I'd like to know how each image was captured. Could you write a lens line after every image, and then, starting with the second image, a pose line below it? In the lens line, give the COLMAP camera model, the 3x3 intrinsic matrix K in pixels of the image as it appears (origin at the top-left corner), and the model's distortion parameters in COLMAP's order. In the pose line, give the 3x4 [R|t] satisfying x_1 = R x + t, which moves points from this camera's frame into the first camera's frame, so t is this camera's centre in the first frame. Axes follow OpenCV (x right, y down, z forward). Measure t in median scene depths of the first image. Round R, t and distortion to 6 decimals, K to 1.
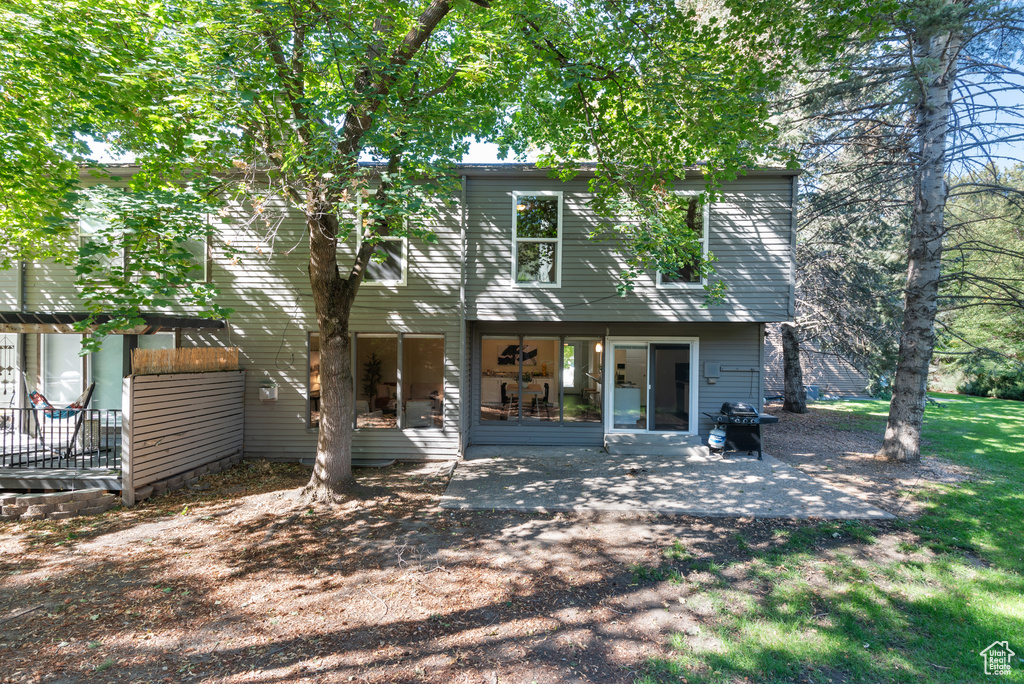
lens RADIAL K [[468.9, 0, 515.1], [0, 468.9, 346.7], [0, 0, 1]] dist [0.031222, -0.017225]
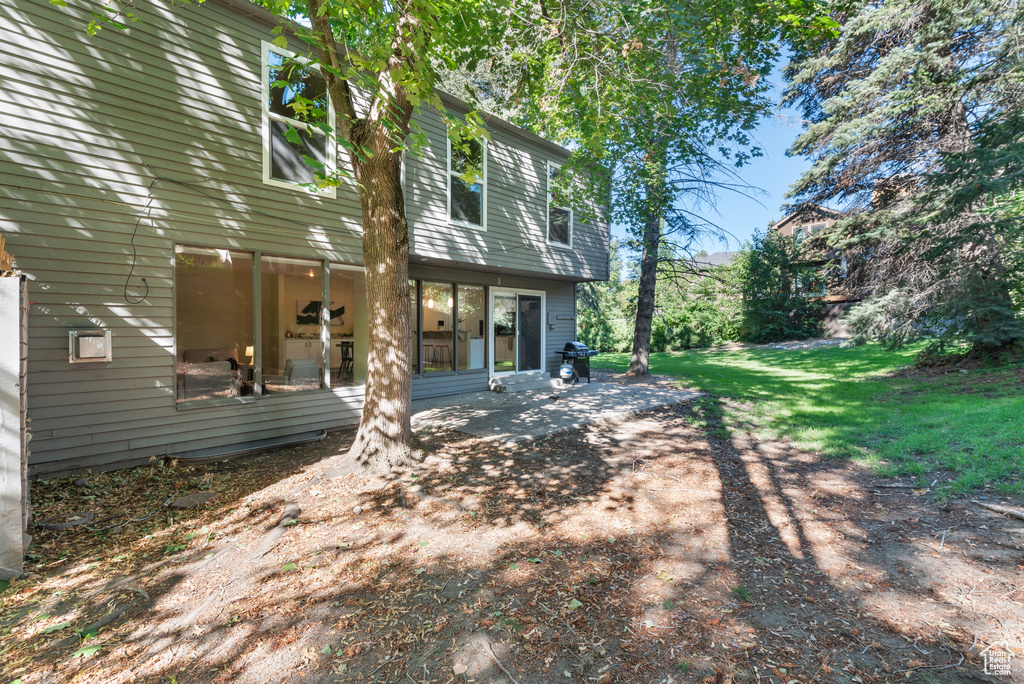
lens RADIAL K [[462.1, 0, 523.2], [0, 462.1, 338.8], [0, 0, 1]] dist [0.036862, -0.017021]
pose [[0.671023, -0.026195, 0.740973, -0.596725], [0.018543, 0.999656, 0.018548, 0.089147], [-0.741204, 0.001294, 0.671278, 0.273221]]
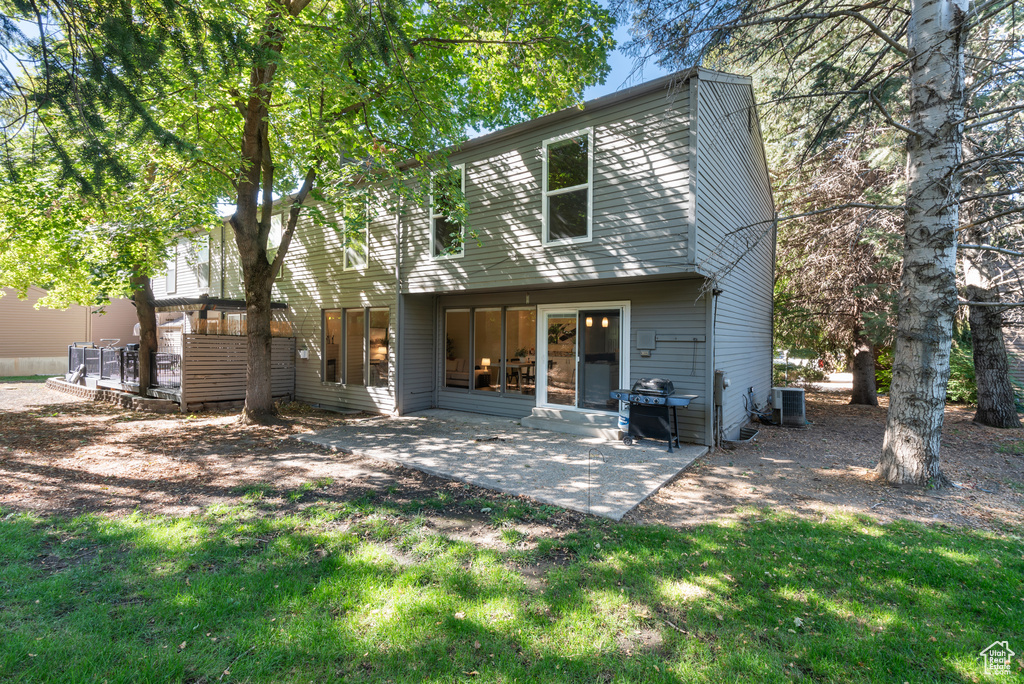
lens RADIAL K [[464.9, 0, 514.7], [0, 464.9, 341.8], [0, 0, 1]] dist [0.037708, -0.020689]
pose [[0.822680, 0.002467, -0.568499, 0.774985], [-0.008373, 0.999935, -0.007777, 0.067730], [0.568443, 0.011158, 0.822647, 0.224966]]
